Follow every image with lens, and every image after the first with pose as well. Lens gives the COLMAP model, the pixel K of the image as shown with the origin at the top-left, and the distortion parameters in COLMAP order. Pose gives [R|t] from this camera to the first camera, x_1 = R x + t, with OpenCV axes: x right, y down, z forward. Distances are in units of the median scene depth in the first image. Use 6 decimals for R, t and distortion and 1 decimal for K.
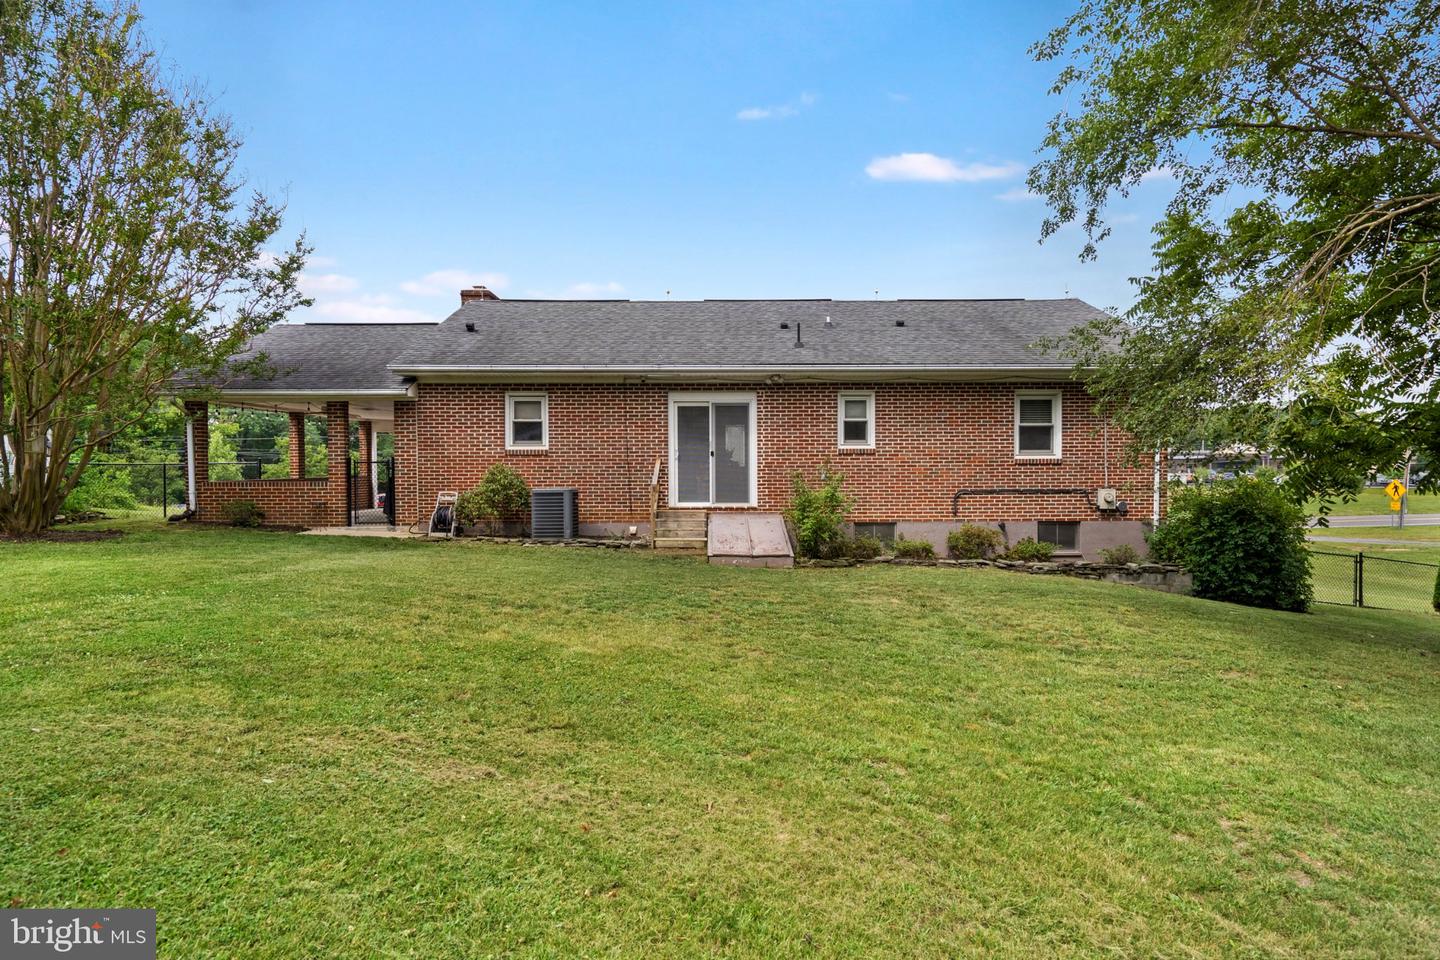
lens RADIAL K [[828.8, 0, 720.3], [0, 828.8, 474.7], [0, 0, 1]] dist [0.004931, 0.000261]
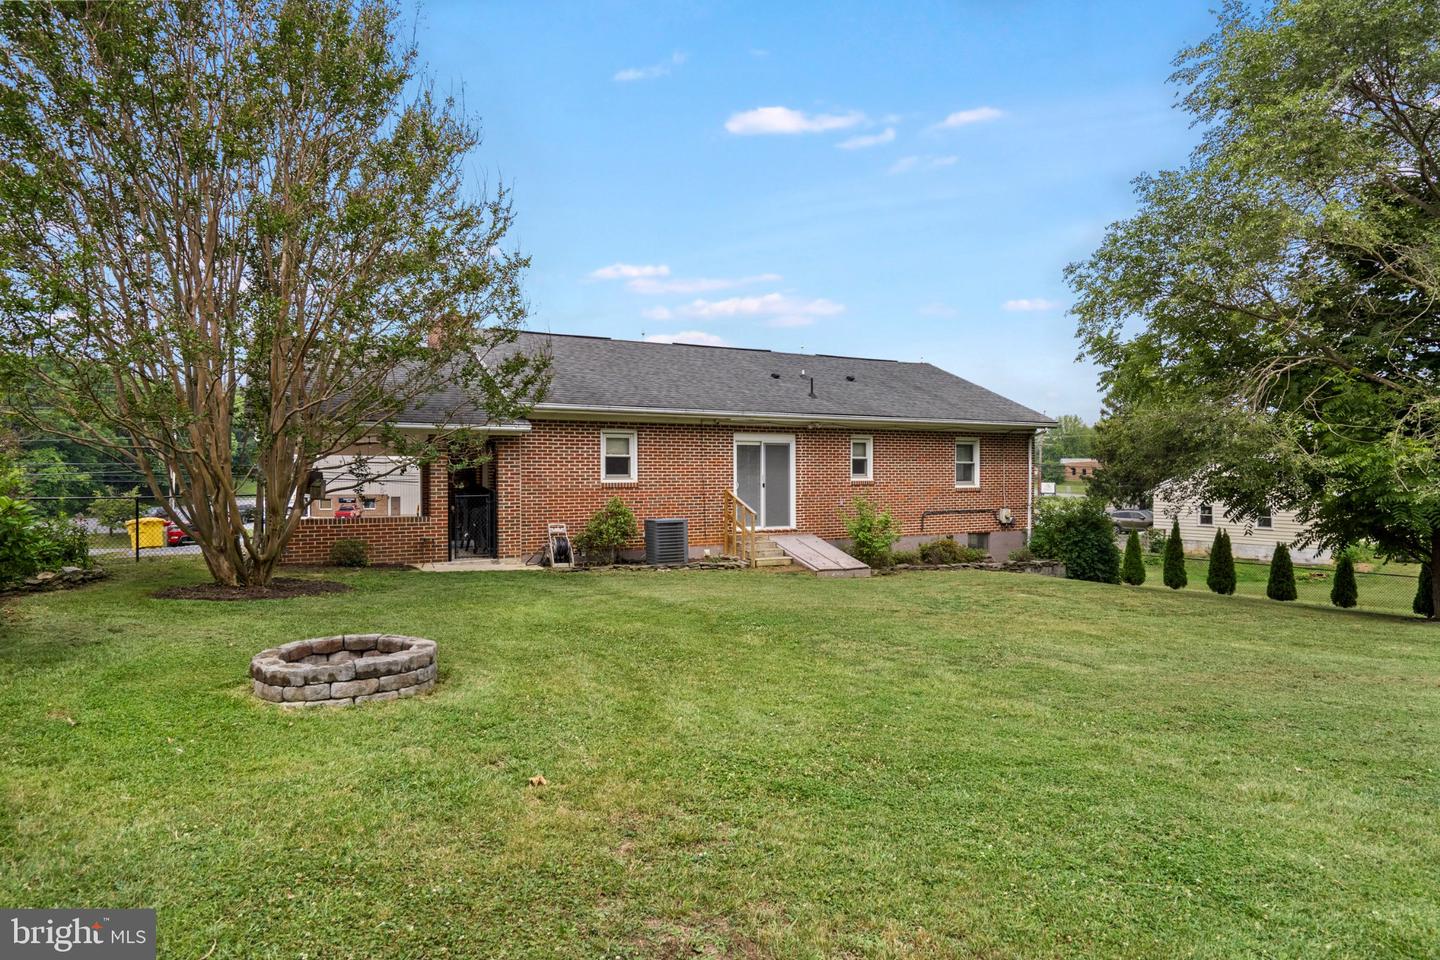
lens RADIAL K [[828.8, 0, 720.4], [0, 828.8, 483.2], [0, 0, 1]] dist [0.004931, 0.000261]
pose [[0.883602, -0.004764, 0.468215, -0.623731], [0.003717, 0.999988, 0.003160, -0.032382], [-0.468224, -0.001052, 0.883609, -0.021625]]
